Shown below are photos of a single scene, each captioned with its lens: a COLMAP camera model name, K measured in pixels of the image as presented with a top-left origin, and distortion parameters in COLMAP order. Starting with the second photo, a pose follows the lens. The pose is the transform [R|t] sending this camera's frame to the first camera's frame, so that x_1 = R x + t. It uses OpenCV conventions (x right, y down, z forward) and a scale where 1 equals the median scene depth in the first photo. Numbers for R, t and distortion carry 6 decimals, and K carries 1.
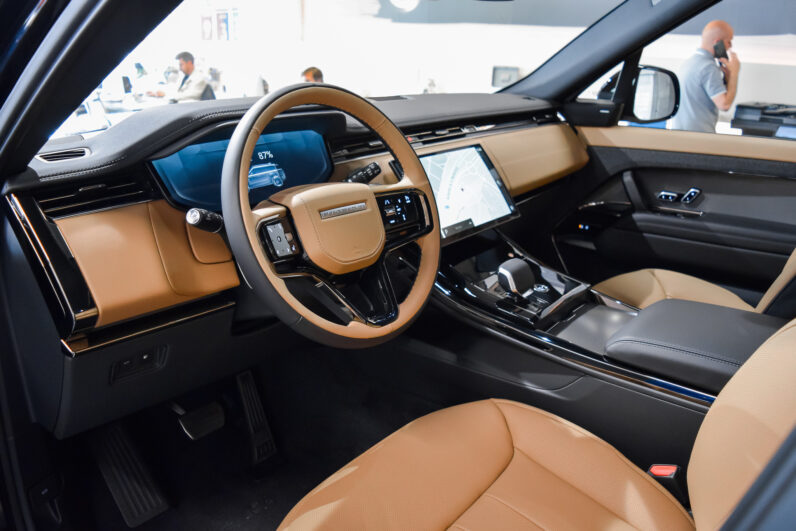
lens RADIAL K [[626.2, 0, 398.0], [0, 626.2, 265.5], [0, 0, 1]] dist [-0.078294, 0.008503]
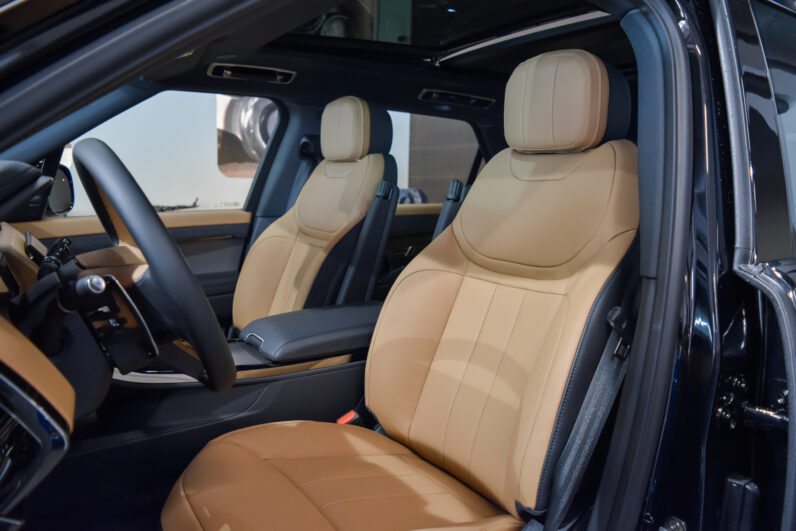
lens RADIAL K [[626.2, 0, 398.0], [0, 626.2, 265.5], [0, 0, 1]] dist [-0.078294, 0.008503]
pose [[0.320303, -0.136607, 0.937414, -0.531582], [0.316029, 0.948269, 0.030206, -0.000283], [-0.893047, 0.286575, 0.346904, 0.203819]]
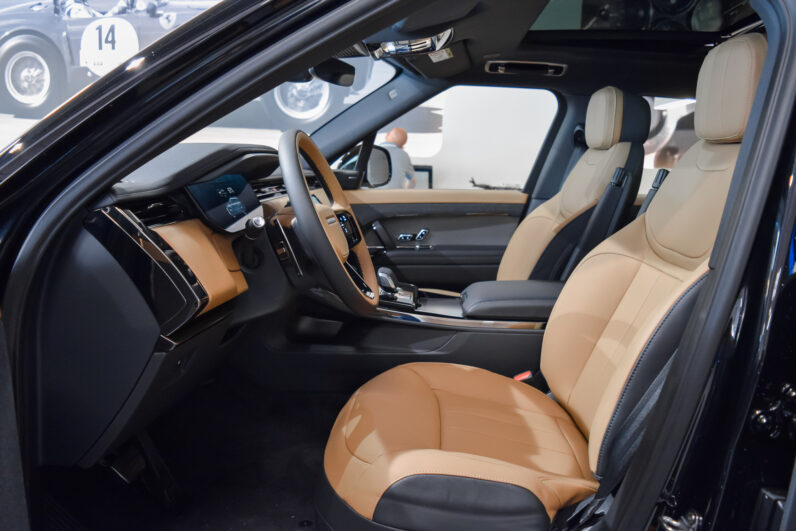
lens RADIAL K [[626.2, 0, 398.0], [0, 626.2, 265.5], [0, 0, 1]] dist [-0.078294, 0.008503]
pose [[0.805884, -0.083853, 0.586106, -0.481454], [0.176684, 0.978875, -0.102892, 0.108035], [-0.565097, 0.186474, 0.803675, -0.098526]]
